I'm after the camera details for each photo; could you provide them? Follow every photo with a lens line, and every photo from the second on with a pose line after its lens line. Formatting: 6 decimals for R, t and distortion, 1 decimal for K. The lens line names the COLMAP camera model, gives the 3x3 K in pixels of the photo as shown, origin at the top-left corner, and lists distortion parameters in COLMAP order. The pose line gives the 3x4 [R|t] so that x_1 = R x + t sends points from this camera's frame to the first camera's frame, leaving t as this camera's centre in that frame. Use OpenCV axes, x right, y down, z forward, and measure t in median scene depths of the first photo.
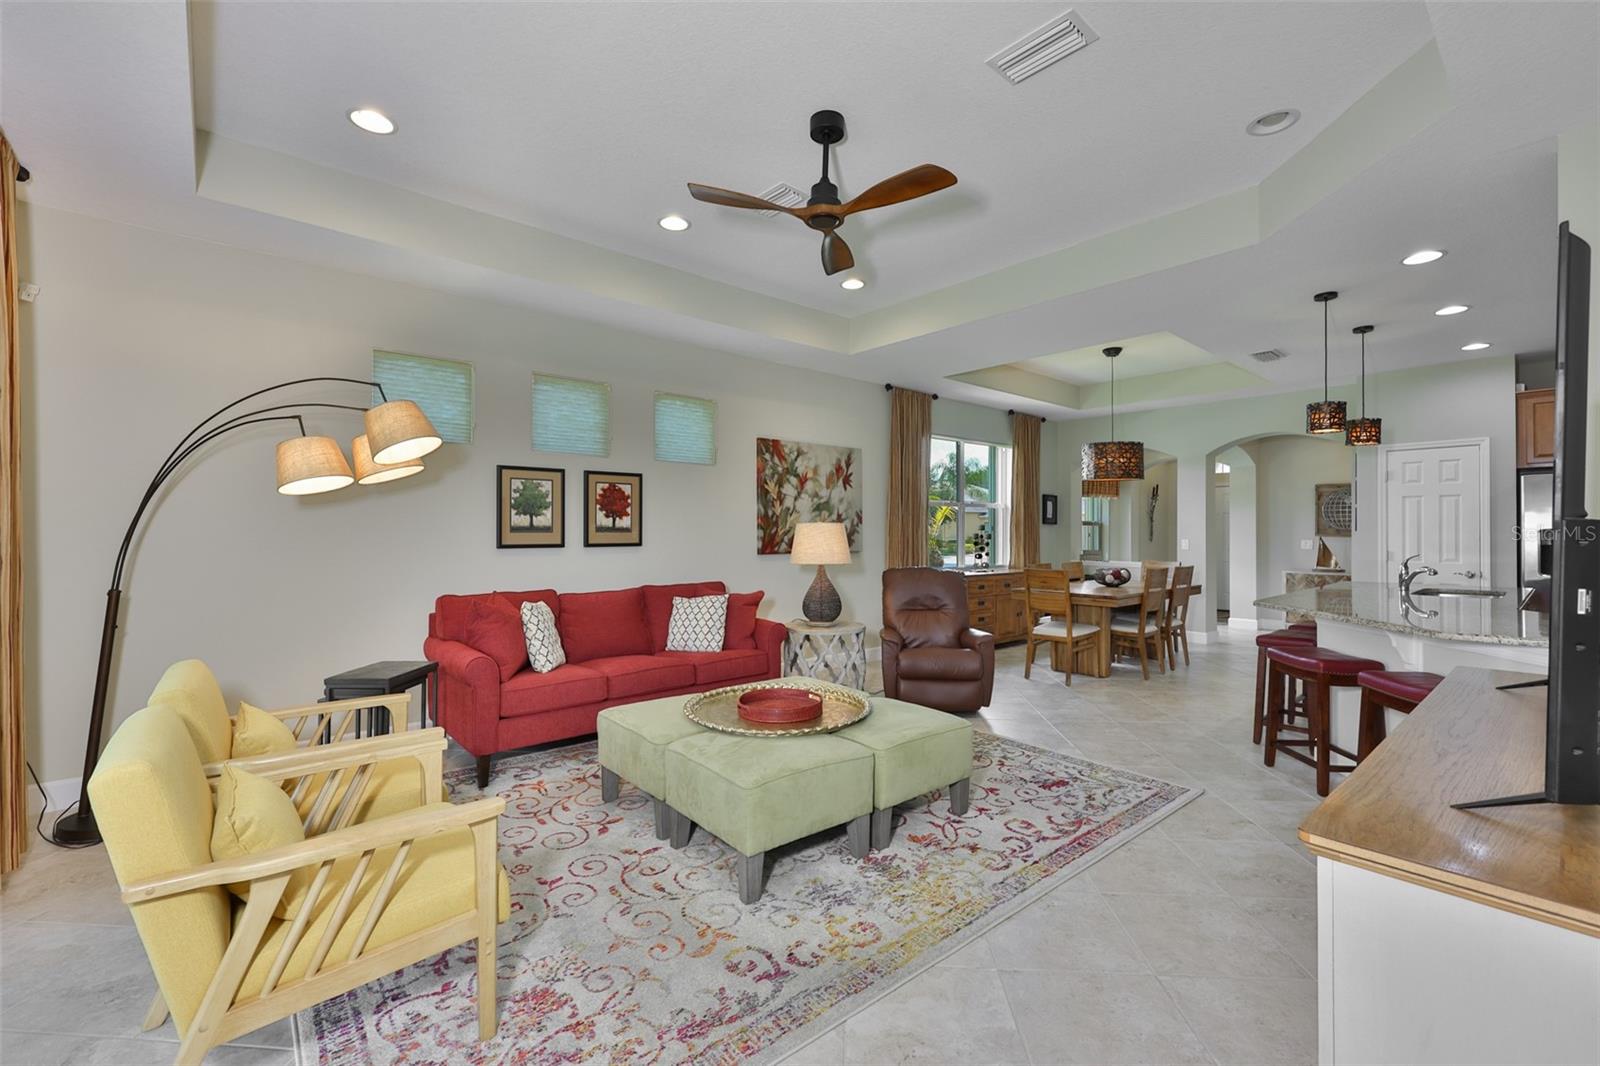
lens RADIAL K [[680.2, 0, 798.1], [0, 680.2, 533.1], [0, 0, 1]] dist [-0.004787, 0.001593]
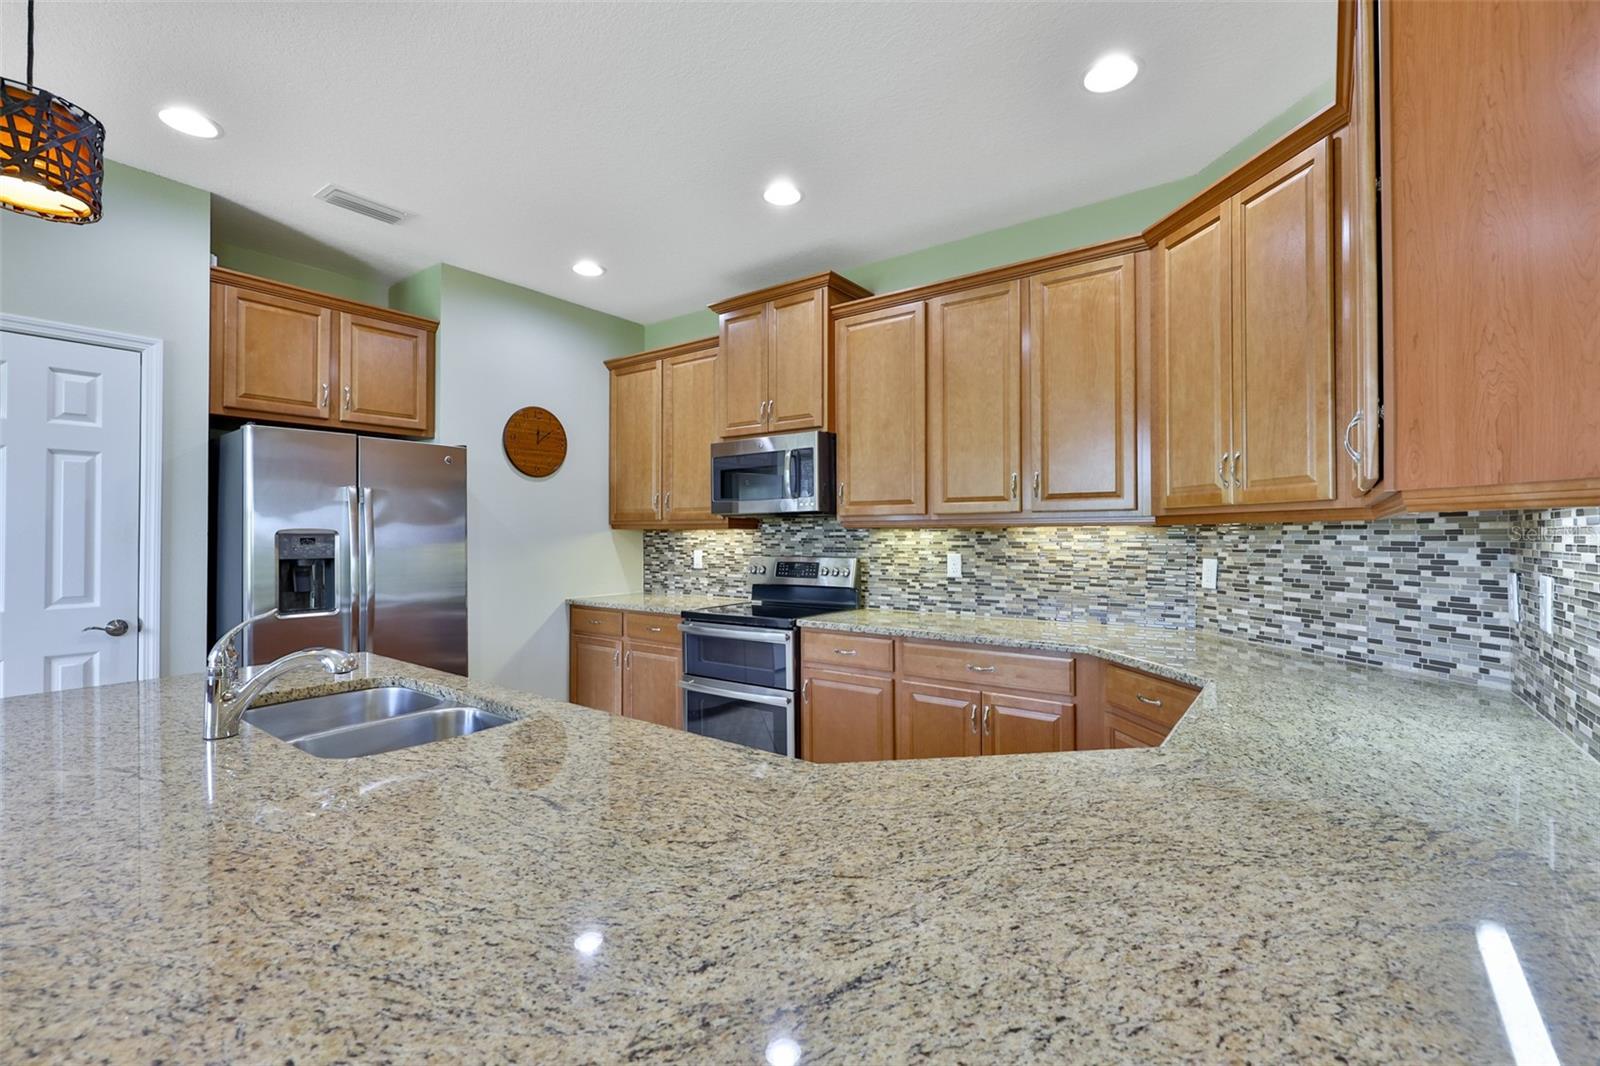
lens RADIAL K [[680.2, 0, 805.1], [0, 680.2, 539.0], [0, 0, 1]] dist [-0.004787, 0.001593]
pose [[-0.214679, -0.006275, 0.976665, 0.517004], [0.002990, 0.999970, 0.007082, 0.000548], [-0.976680, 0.004440, -0.214654, 0.759059]]
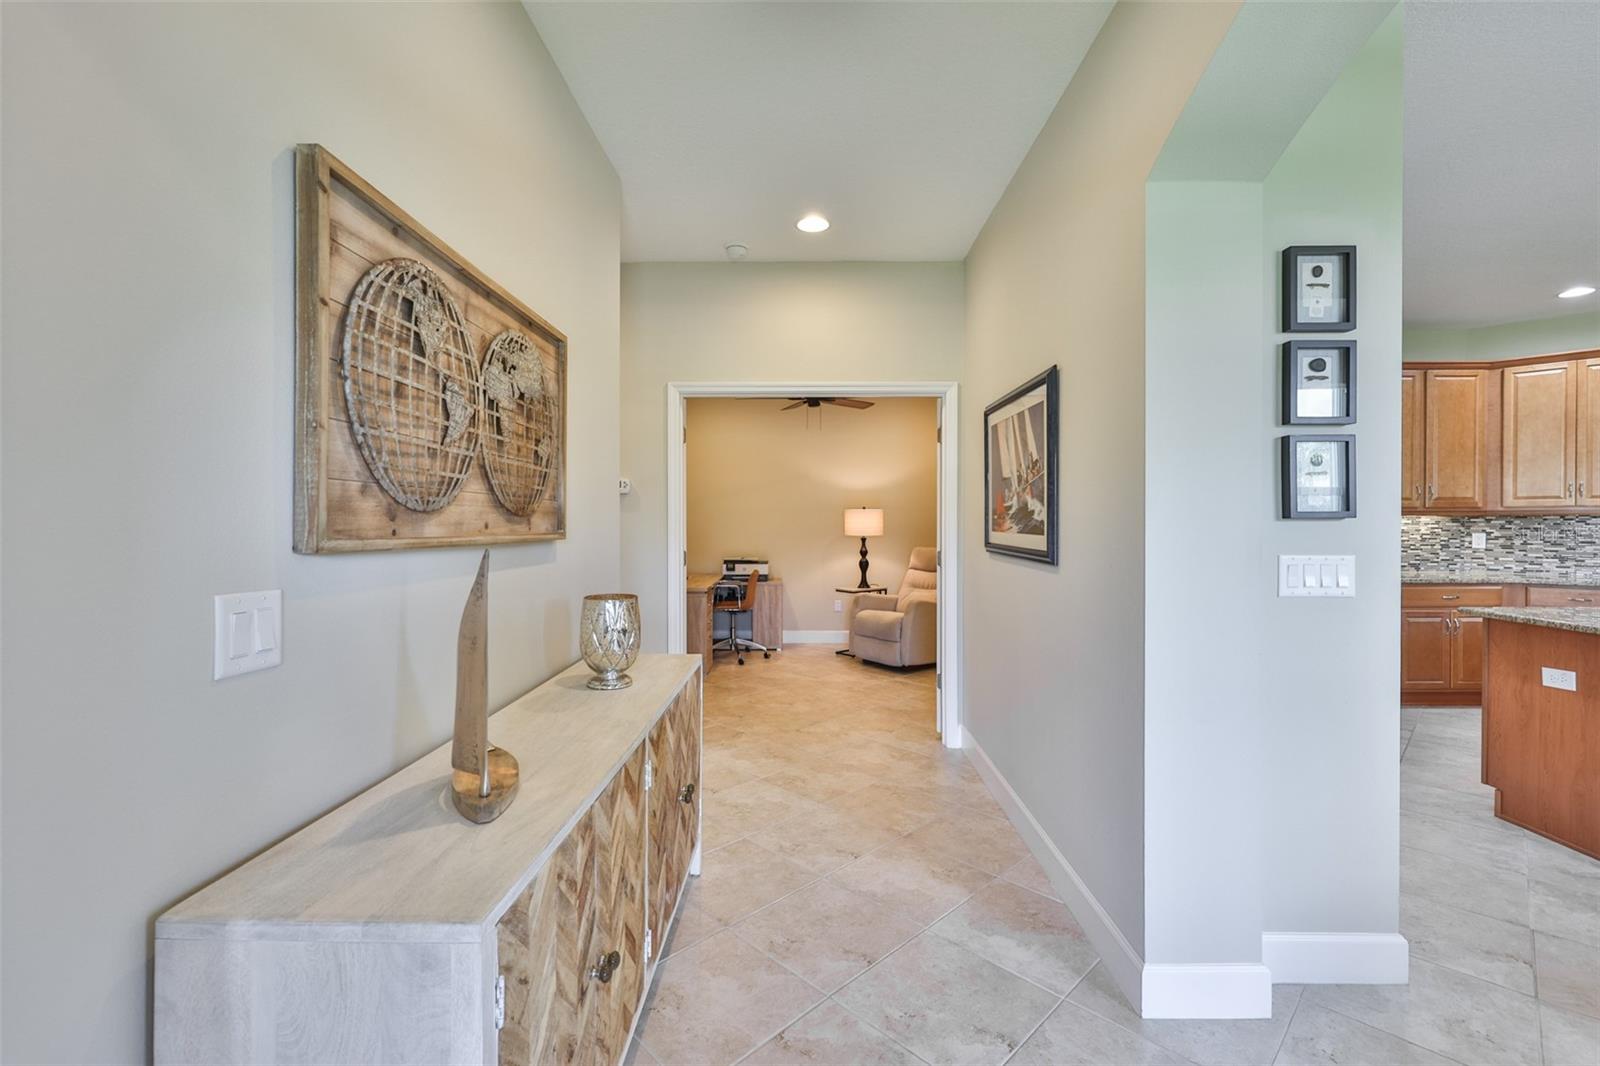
lens RADIAL K [[680.2, 0, 808.7], [0, 680.2, 526.9], [0, 0, 1]] dist [-0.004787, 0.001593]
pose [[-0.747269, -0.005709, 0.664497, 1.065514], [0.002573, 0.999931, 0.011485, -0.002824], [-0.664516, 0.010292, -0.747203, 1.808681]]
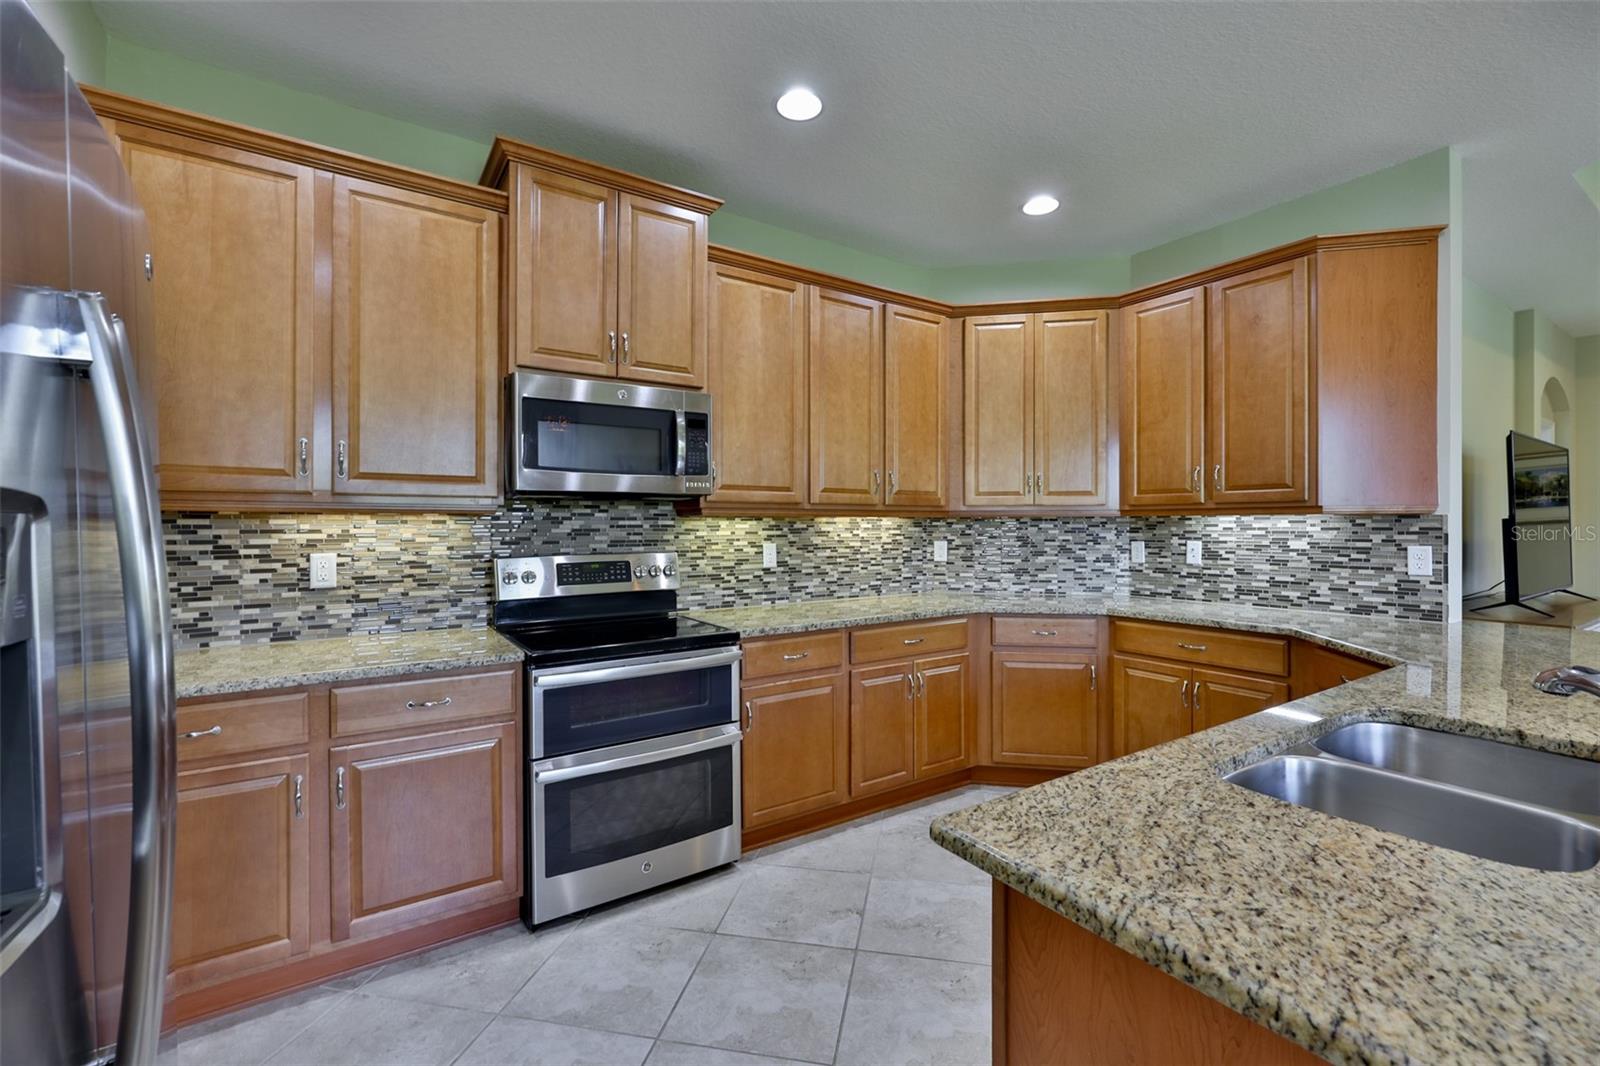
lens RADIAL K [[680.2, 0, 807.0], [0, 680.2, 530.8], [0, 0, 1]] dist [-0.004787, 0.001593]
pose [[-0.992109, -0.001163, 0.125374, 1.042599], [0.000268, 0.999935, 0.011396, 0.000613], [-0.125379, 0.011339, -0.992044, 1.134968]]
